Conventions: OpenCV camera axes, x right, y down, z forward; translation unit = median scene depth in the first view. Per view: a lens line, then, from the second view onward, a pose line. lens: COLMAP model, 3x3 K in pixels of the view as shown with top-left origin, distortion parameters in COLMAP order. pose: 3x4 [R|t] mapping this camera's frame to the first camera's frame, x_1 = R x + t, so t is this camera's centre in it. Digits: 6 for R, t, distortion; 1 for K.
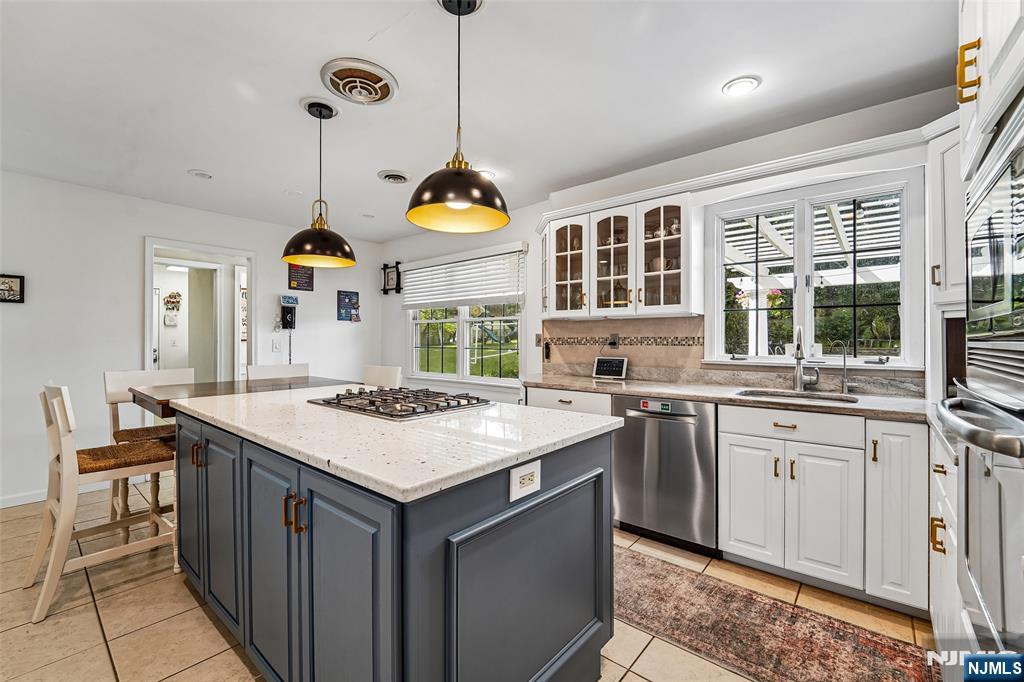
lens RADIAL K [[425.4, 0, 516.8], [0, 425.4, 345.9], [0, 0, 1]] dist [-0.000697, -0.007304]
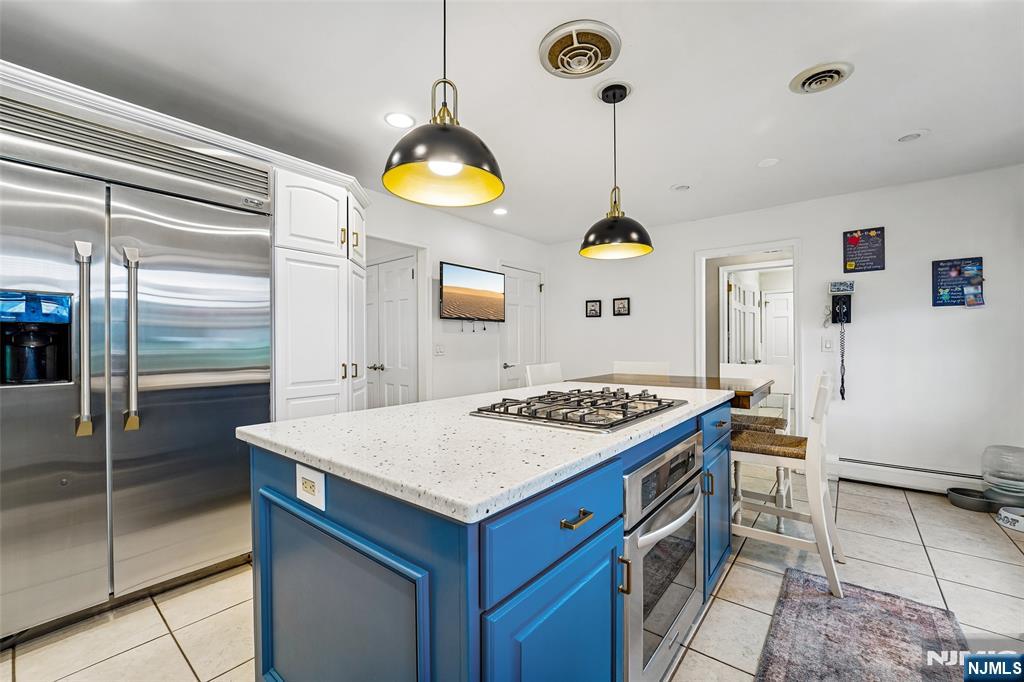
lens RADIAL K [[425.4, 0, 516.8], [0, 425.4, 345.9], [0, 0, 1]] dist [-0.000697, -0.007304]
pose [[0.030447, 0.002658, -0.999533, 0.238339], [-0.009395, 0.999953, 0.002373, 0.006122], [0.999492, 0.009318, 0.030470, 0.371268]]
